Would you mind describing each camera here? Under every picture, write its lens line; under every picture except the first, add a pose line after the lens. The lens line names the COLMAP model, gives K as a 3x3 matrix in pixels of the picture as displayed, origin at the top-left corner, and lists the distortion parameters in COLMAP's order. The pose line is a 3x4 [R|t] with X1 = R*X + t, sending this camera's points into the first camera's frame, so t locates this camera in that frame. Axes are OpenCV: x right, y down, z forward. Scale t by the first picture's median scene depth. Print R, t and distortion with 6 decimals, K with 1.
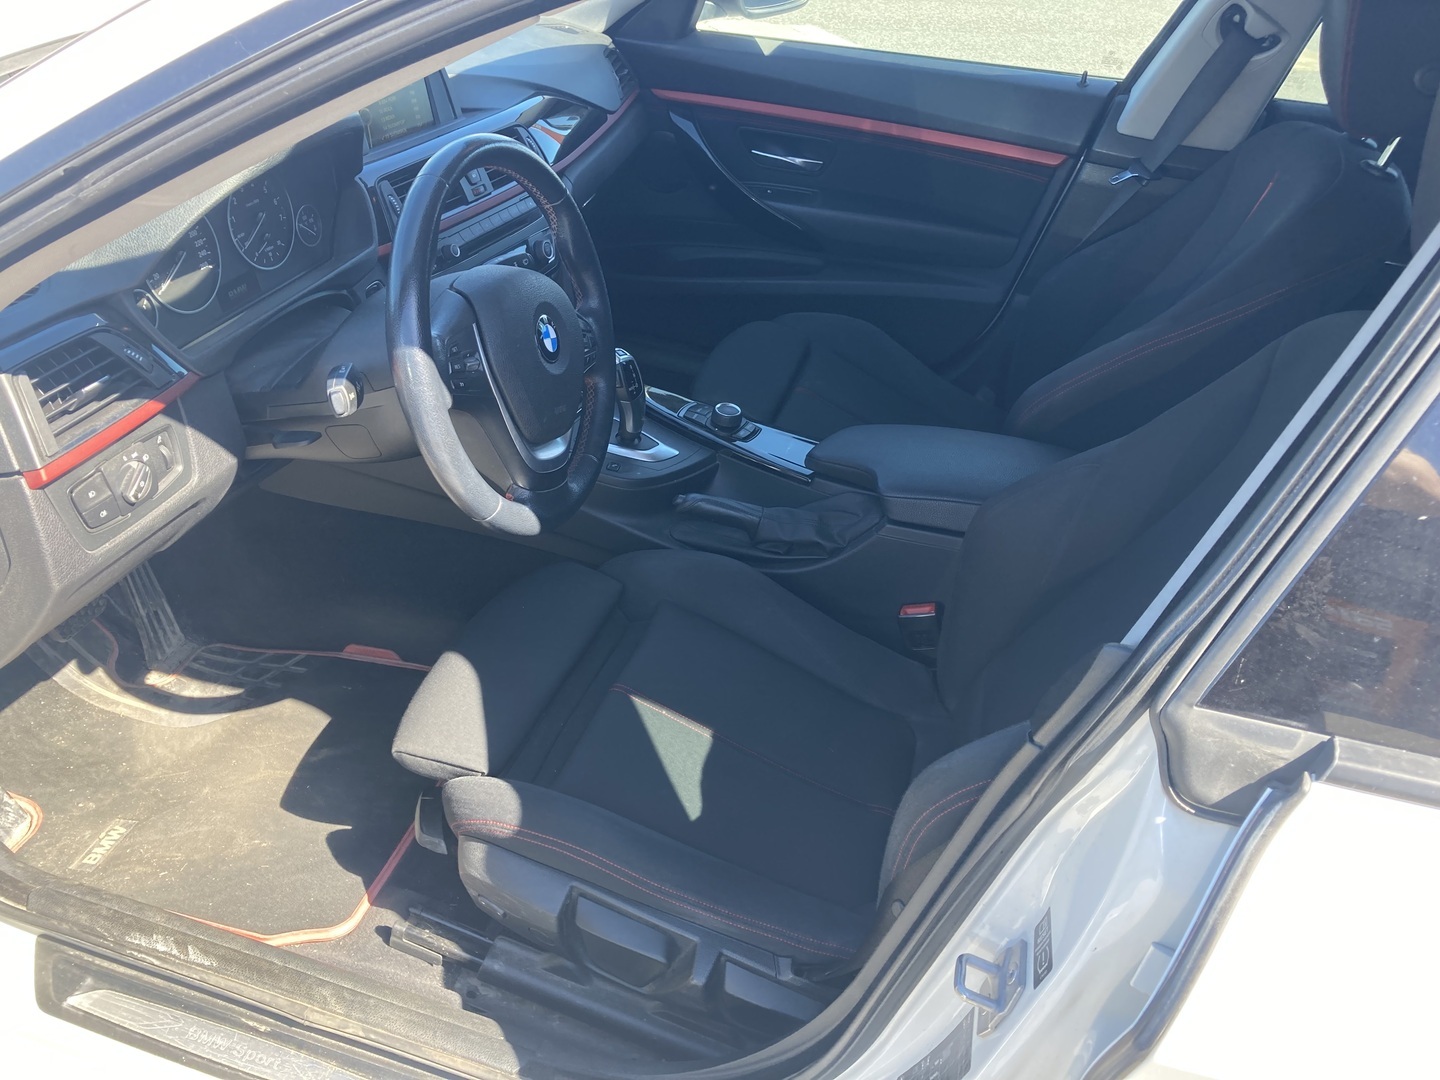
lens RADIAL K [[1196.9, 0, 717.6], [0, 1196.9, 567.2], [0, 0, 1]] dist [-0.000946, -0.003260]
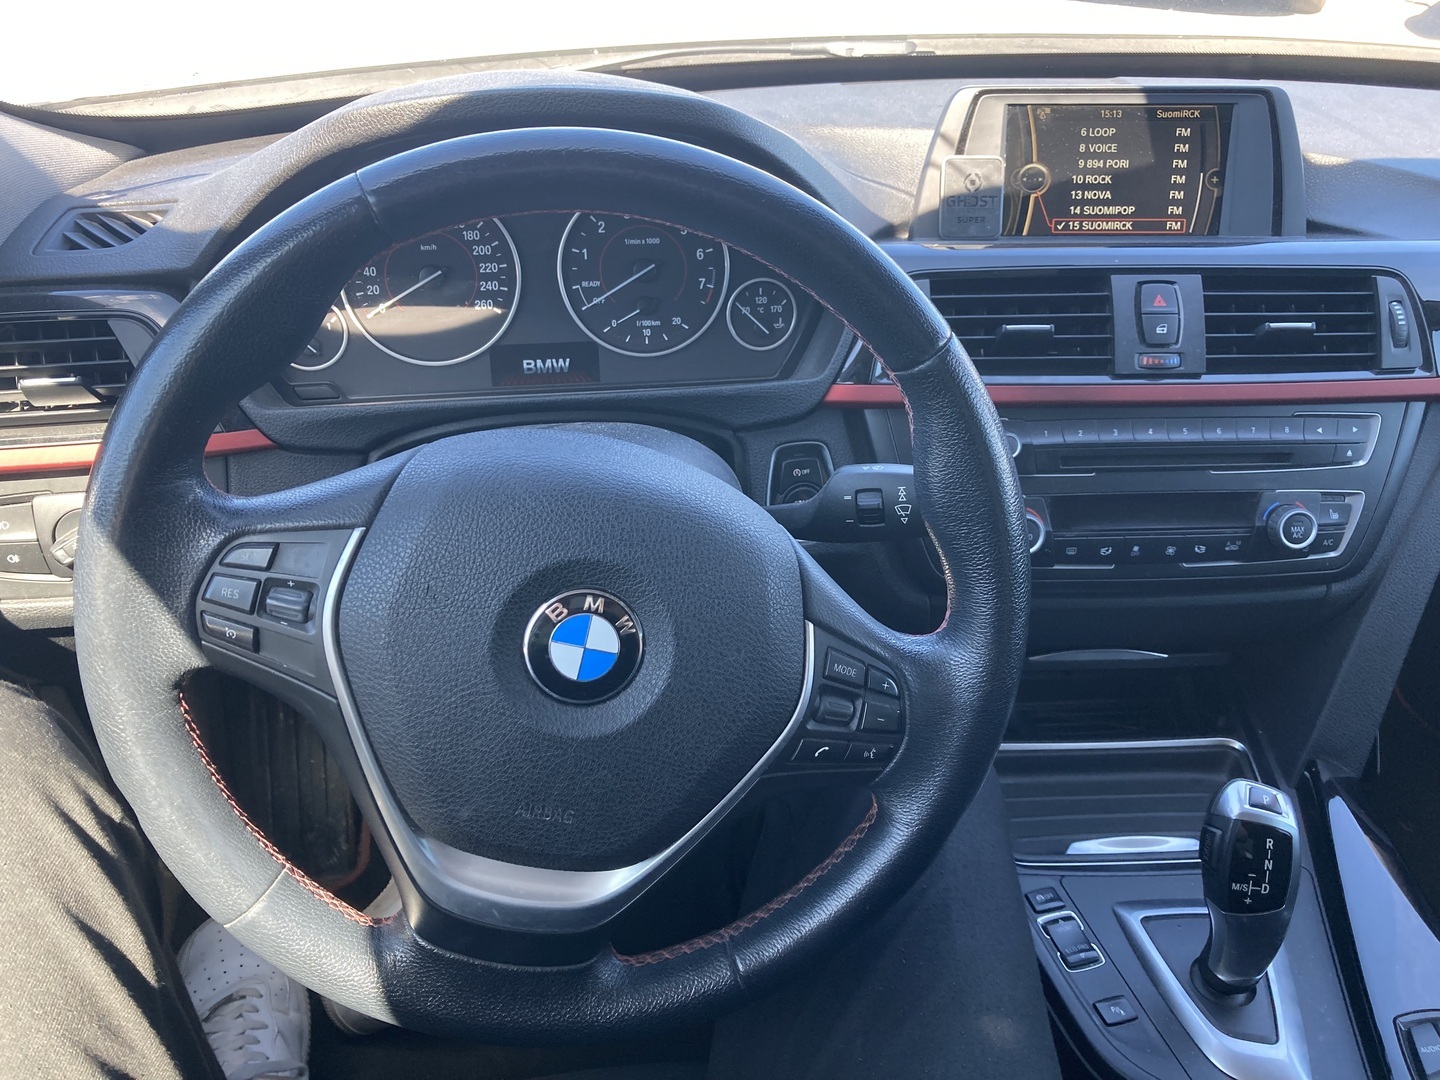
lens RADIAL K [[1196.9, 0, 717.6], [0, 1196.9, 567.2], [0, 0, 1]] dist [-0.000946, -0.003260]
pose [[0.436447, 0.379010, -0.816005, 0.166167], [-0.495314, 0.858355, 0.133758, -0.266860], [0.751118, 0.345801, 0.562356, 0.760906]]
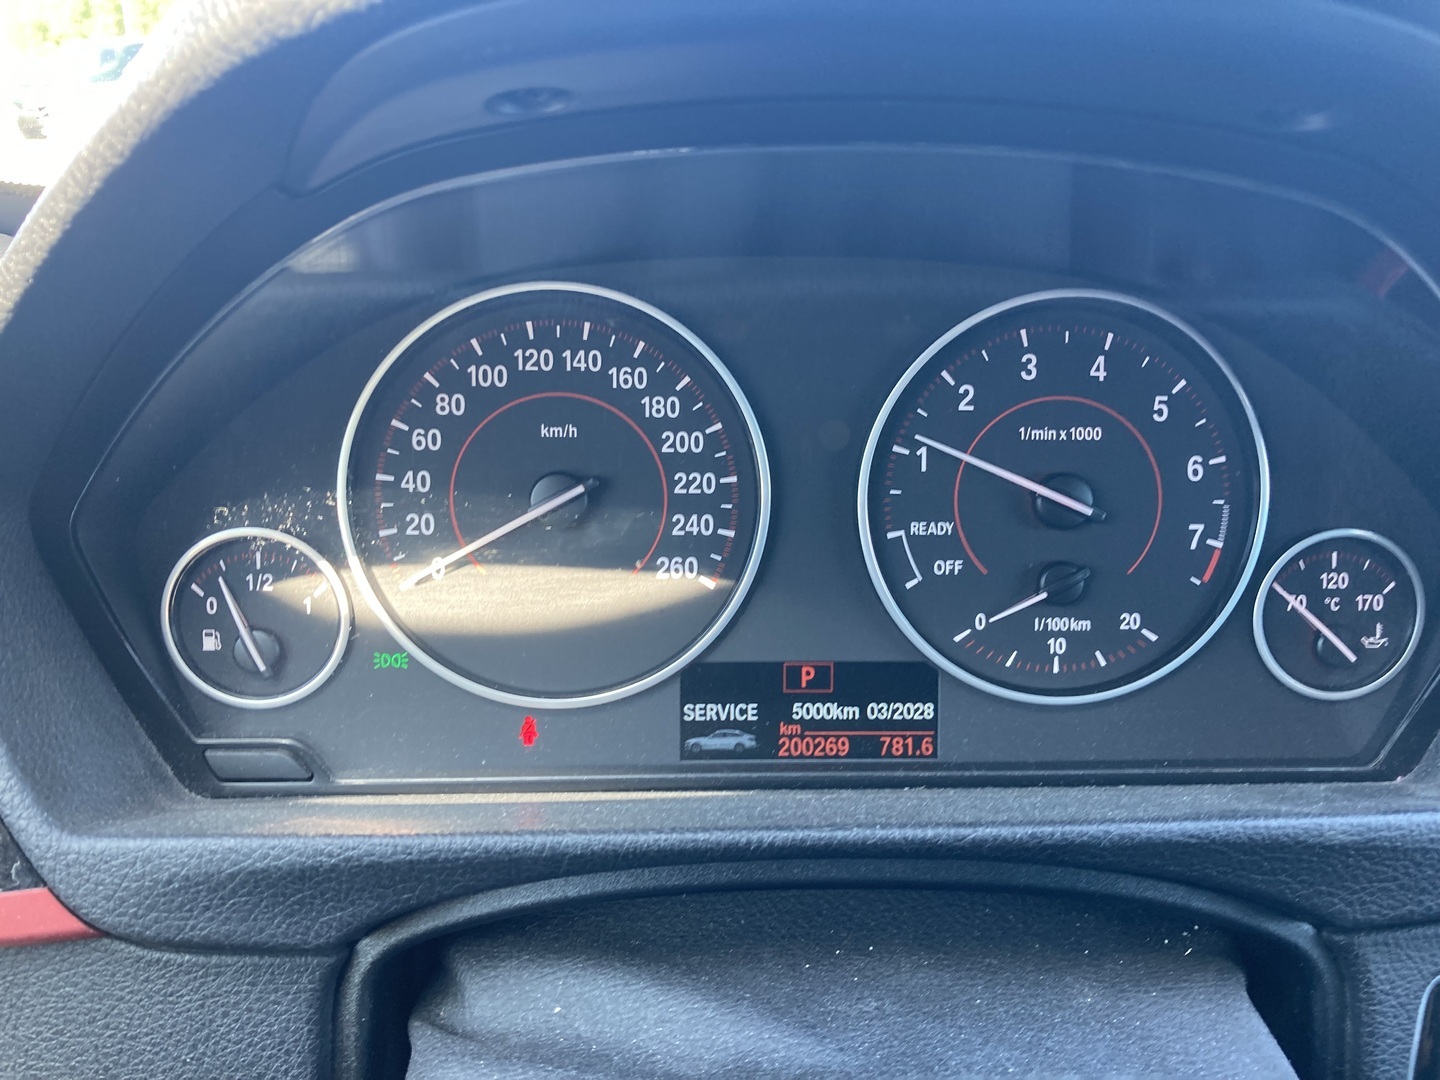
lens RADIAL K [[1196.9, 0, 717.6], [0, 1196.9, 567.2], [0, 0, 1]] dist [-0.000946, -0.003260]
pose [[0.332416, 0.219202, -0.917306, -0.182884], [-0.529285, 0.848374, 0.010926, -0.249254], [0.780614, 0.481884, 0.398033, 0.868674]]
